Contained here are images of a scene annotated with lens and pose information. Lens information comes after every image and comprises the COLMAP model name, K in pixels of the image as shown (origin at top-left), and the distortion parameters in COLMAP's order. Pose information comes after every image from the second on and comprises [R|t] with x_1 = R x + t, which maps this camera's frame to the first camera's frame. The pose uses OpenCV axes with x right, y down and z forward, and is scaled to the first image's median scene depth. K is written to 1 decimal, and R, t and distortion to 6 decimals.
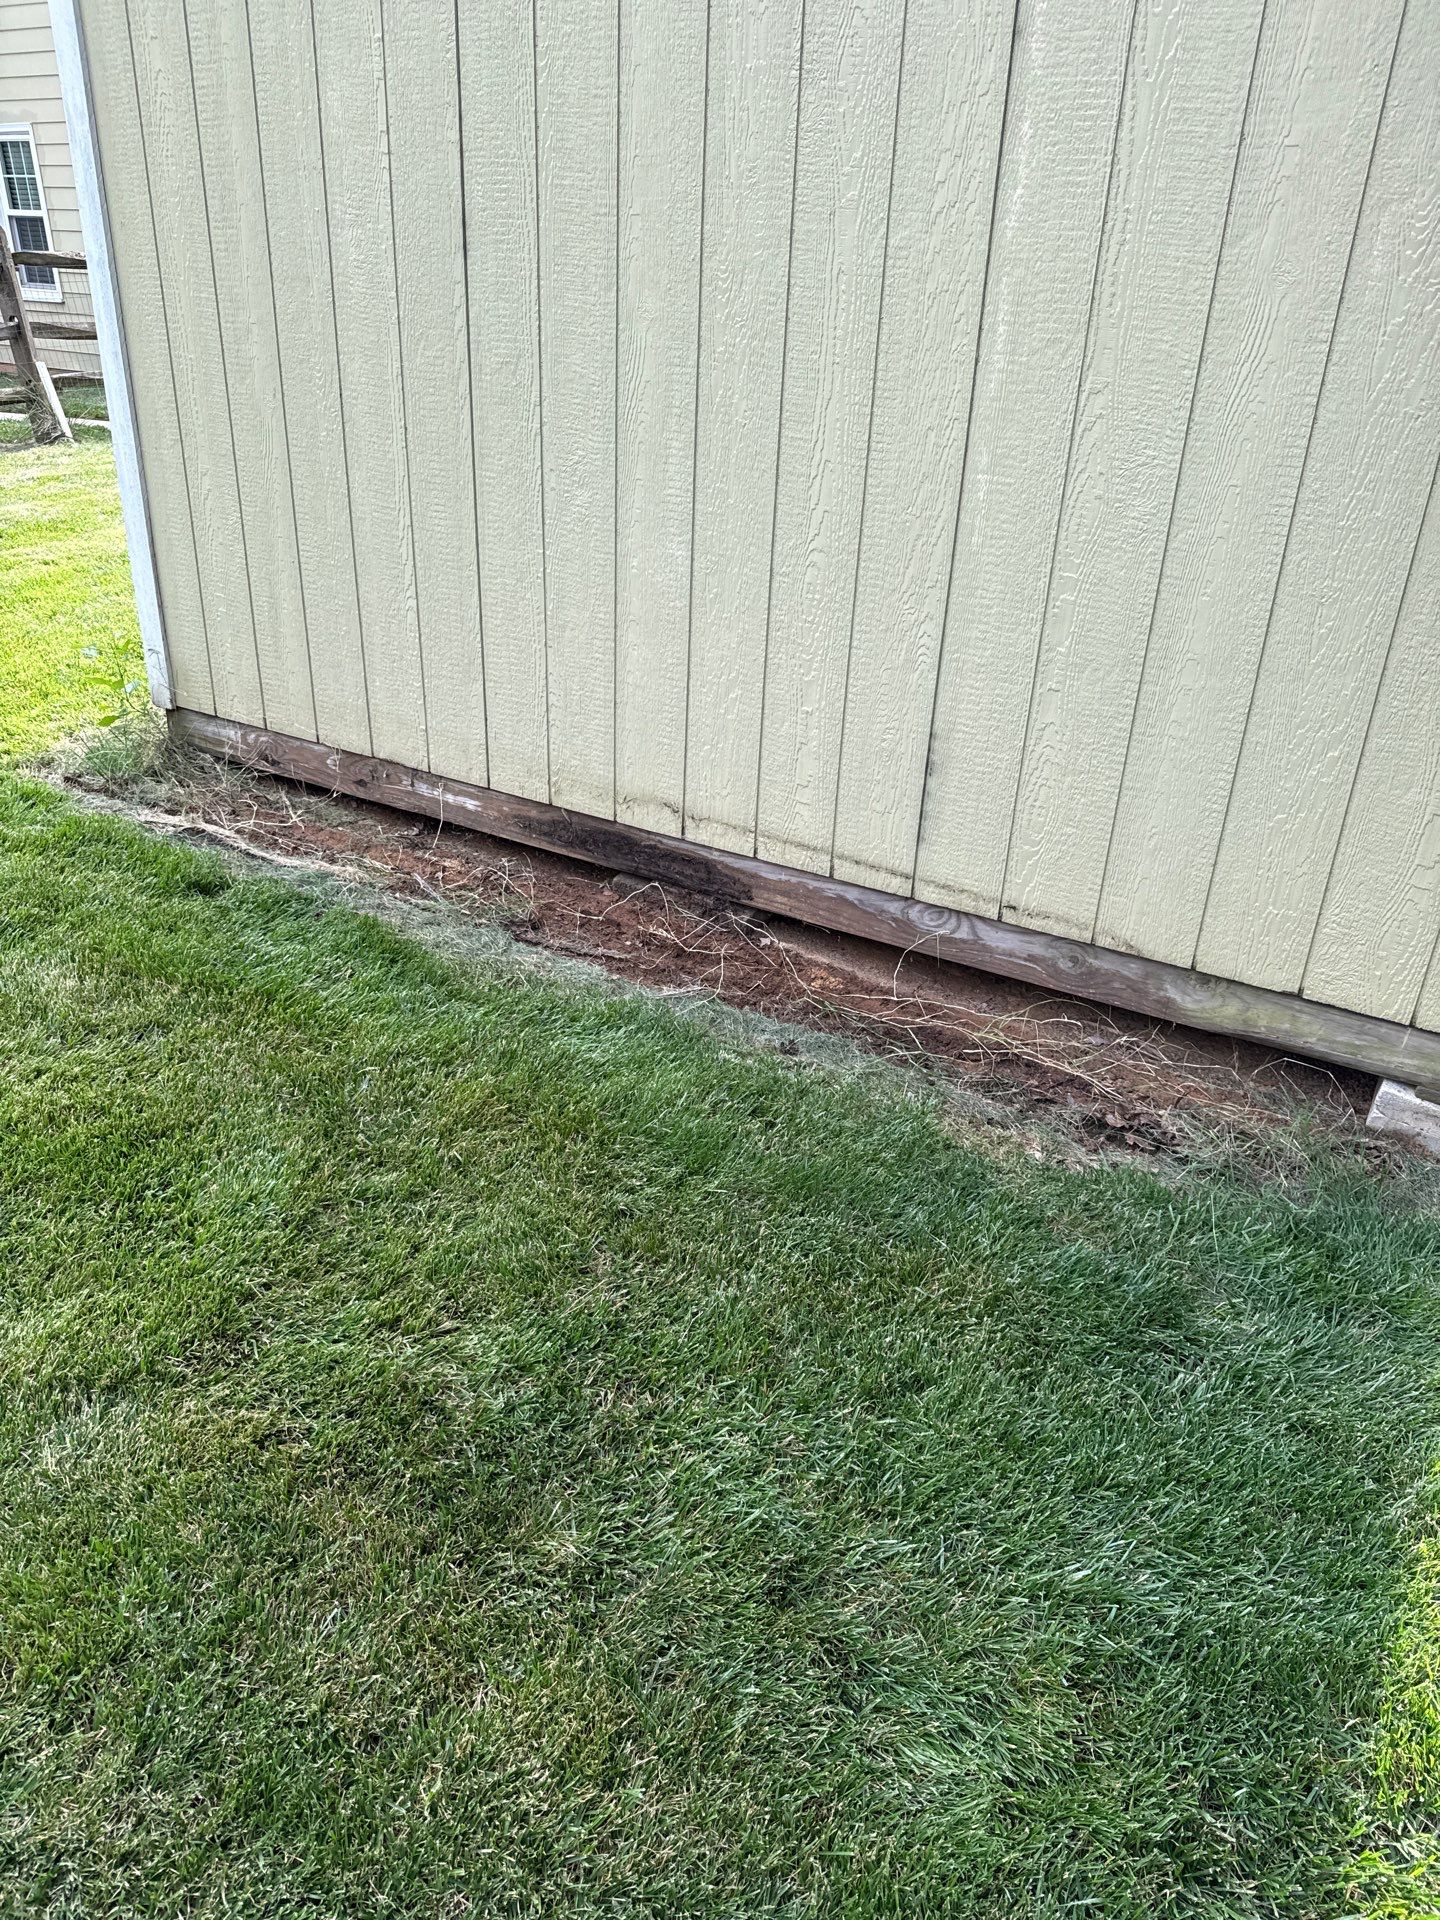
lens RADIAL K [[1444.7, 0, 720.0], [0, 1444.7, 960.0], [0, 0, 1]] dist [-0.020311, -0.000903]
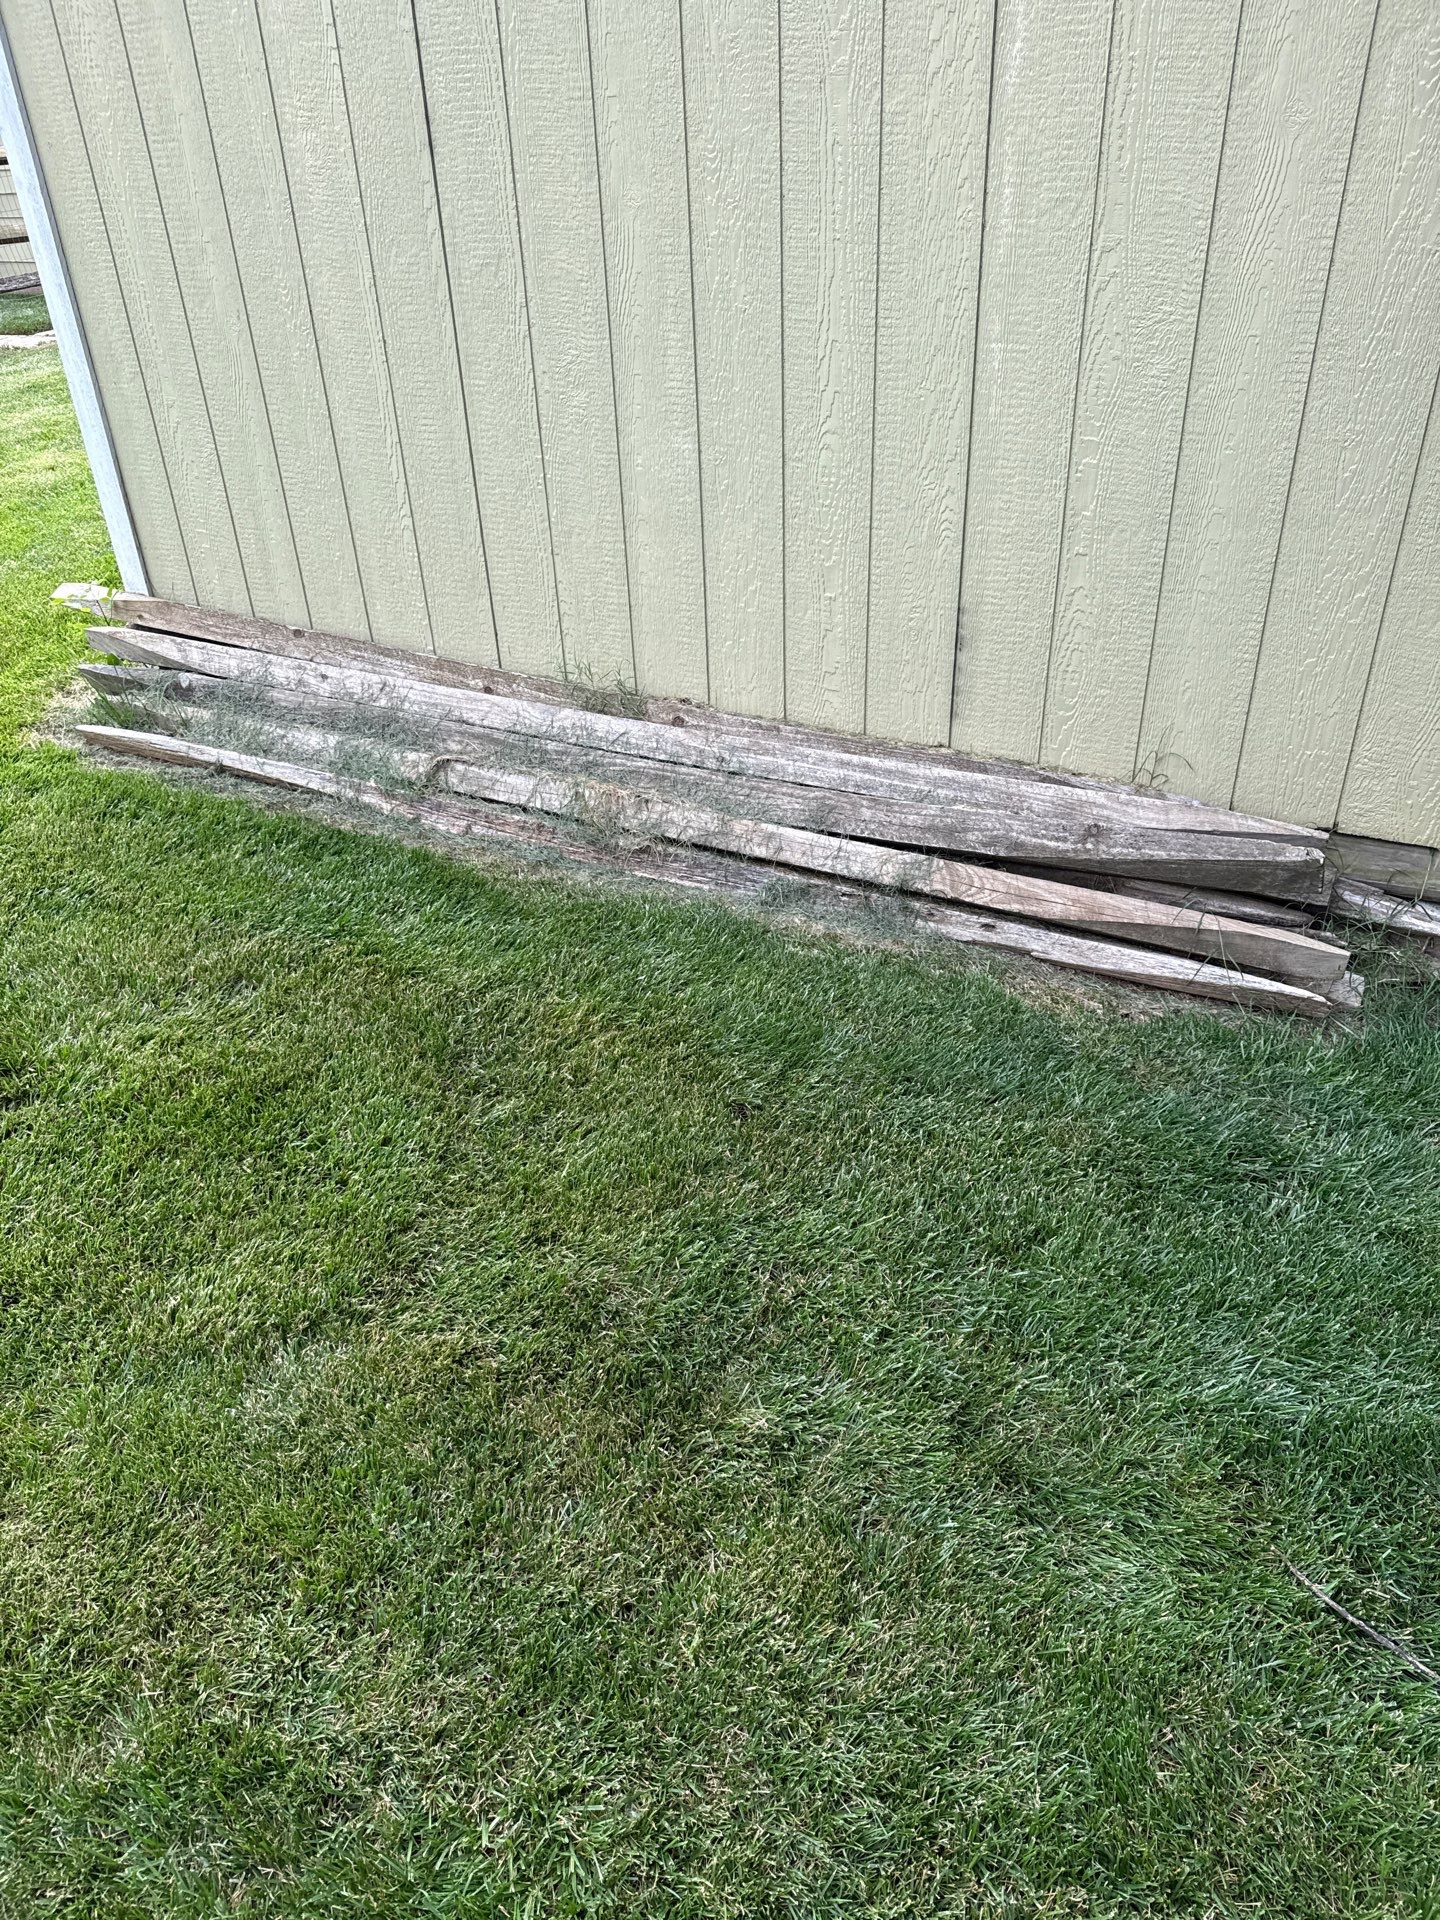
lens RADIAL K [[1452.7, 0, 722.8], [0, 1452.7, 993.4], [0, 0, 1]] dist [-0.034043, 0.016310]
pose [[0.993402, -0.110205, 0.031724, -0.093124], [0.105815, 0.987489, 0.116916, -0.030841], [-0.044212, -0.112788, 0.992635, -0.037098]]
